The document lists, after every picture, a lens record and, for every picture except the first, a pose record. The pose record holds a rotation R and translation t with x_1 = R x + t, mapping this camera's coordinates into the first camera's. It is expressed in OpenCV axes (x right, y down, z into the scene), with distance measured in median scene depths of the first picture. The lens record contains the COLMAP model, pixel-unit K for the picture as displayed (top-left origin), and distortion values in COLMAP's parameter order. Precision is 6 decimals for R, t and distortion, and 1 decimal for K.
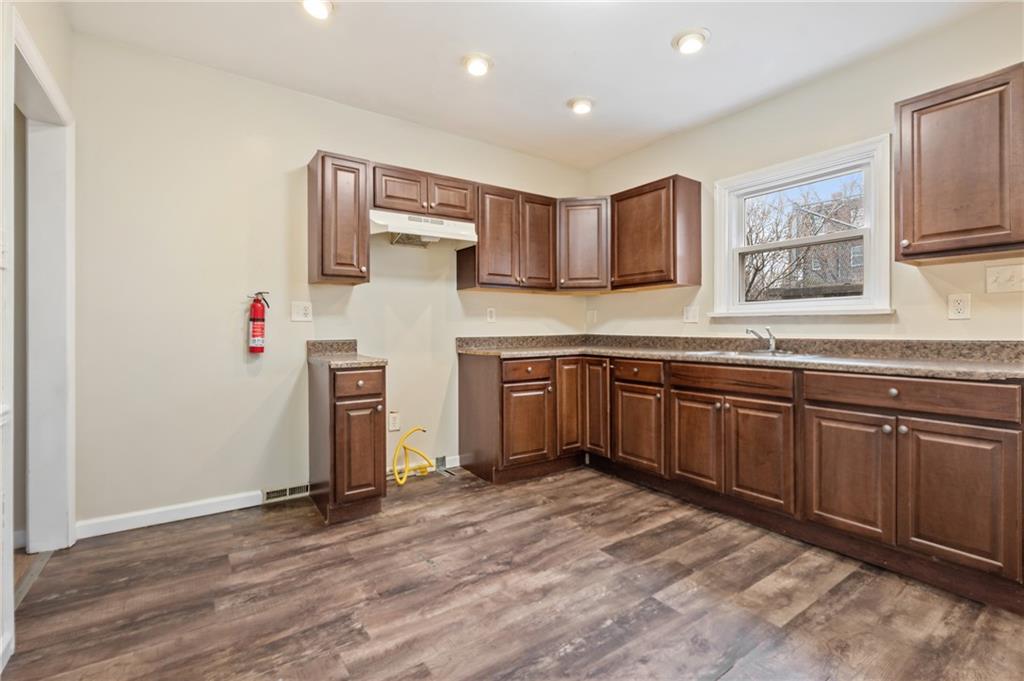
lens RADIAL K [[458.3, 0, 528.3], [0, 458.3, 323.3], [0, 0, 1]] dist [0.002053, -0.001087]
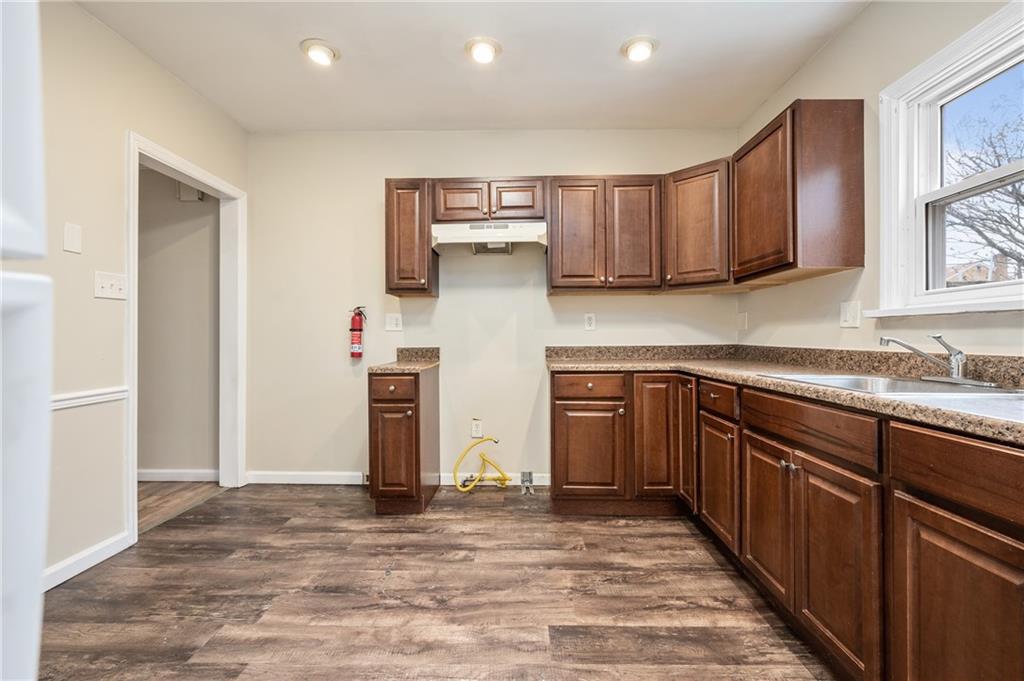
lens RADIAL K [[458.3, 0, 525.4], [0, 458.3, 331.1], [0, 0, 1]] dist [0.002053, -0.001087]
pose [[0.802200, -0.008979, -0.596988, 0.506337], [0.007259, 0.999960, -0.005286, 0.004917], [0.597011, -0.000093, 0.802233, 0.314762]]
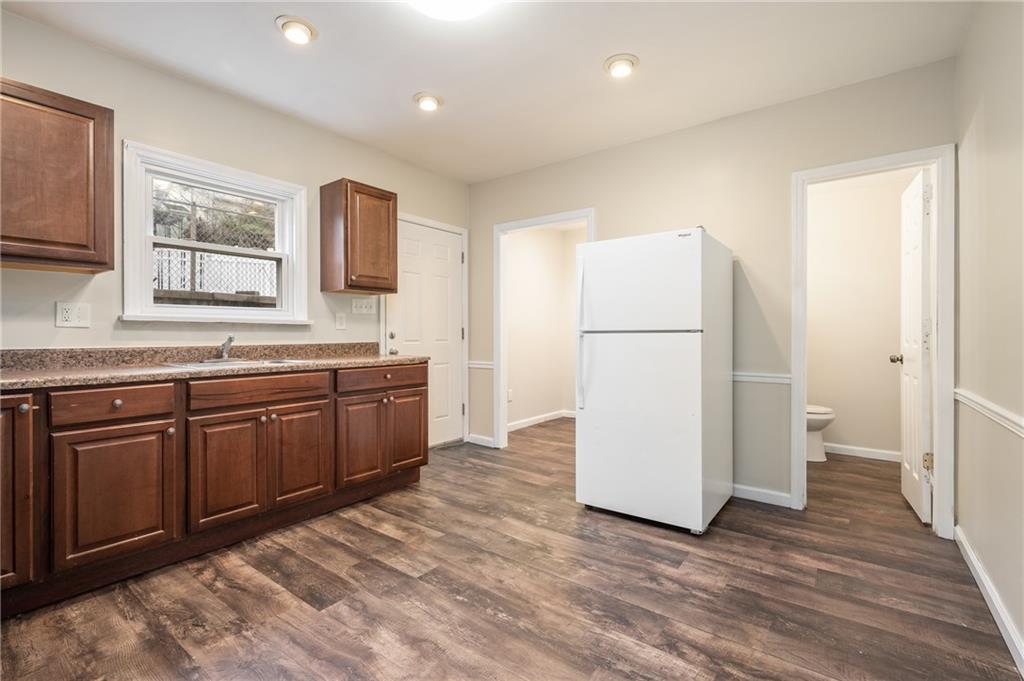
lens RADIAL K [[458.3, 0, 501.8], [0, 458.3, 338.0], [0, 0, 1]] dist [0.002053, -0.001087]
pose [[-0.265148, -0.003559, 0.964201, -0.606382], [-0.007611, 0.999970, 0.001598, 0.011254], [-0.964178, -0.006915, -0.265167, 0.787739]]
